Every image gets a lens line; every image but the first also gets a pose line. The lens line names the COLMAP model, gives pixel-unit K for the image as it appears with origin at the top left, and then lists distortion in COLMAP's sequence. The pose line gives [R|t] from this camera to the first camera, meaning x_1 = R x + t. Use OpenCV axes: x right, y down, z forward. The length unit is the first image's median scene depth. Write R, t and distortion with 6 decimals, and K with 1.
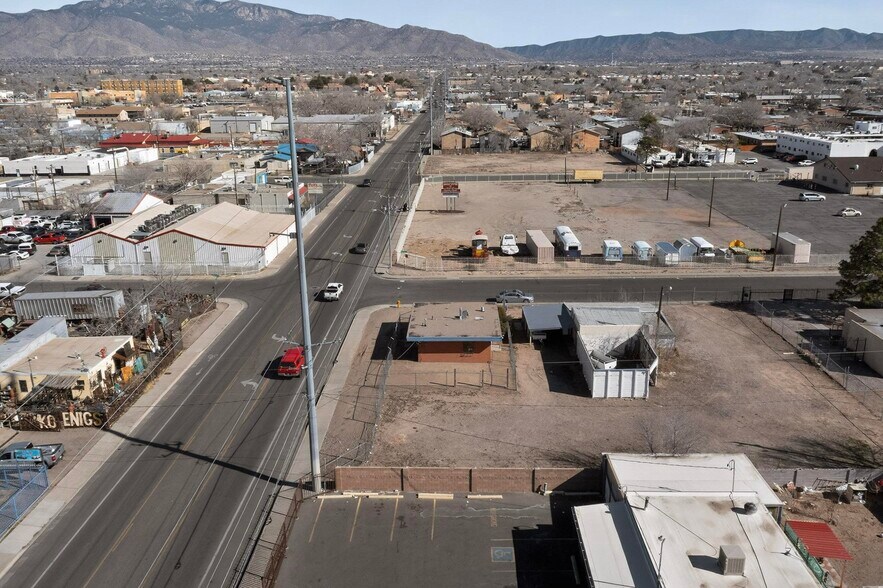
lens RADIAL K [[739.9, 0, 441.5], [0, 739.9, 294.0], [0, 0, 1]] dist [-0.001966, 0.005796]
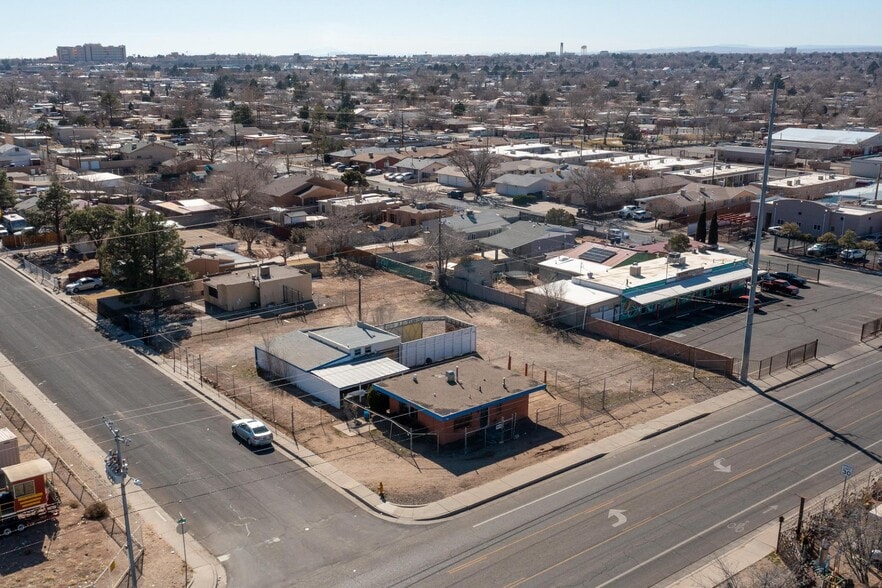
lens RADIAL K [[882.7, 0, 388.0], [0, 882.7, 293.2], [0, 0, 1]] dist [-0.000300, 0.008529]
pose [[-0.617316, -0.188365, 0.763832, -0.532381], [0.237717, 0.880867, 0.409346, -0.381689], [-0.749941, 0.434271, -0.498996, 1.212641]]
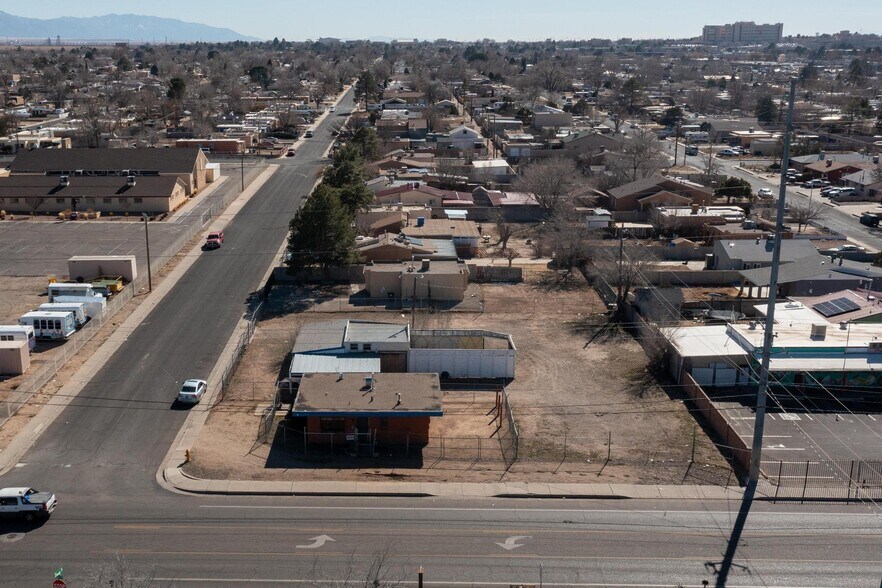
lens RADIAL K [[989.4, 0, 375.8], [0, 989.4, 316.8], [0, 0, 1]] dist [-0.001239, 0.022292]
pose [[0.003452, -0.256424, 0.966558, -0.779277], [0.292695, 0.924493, 0.244219, -0.234539], [-0.956200, 0.282063, 0.078245, 0.718859]]
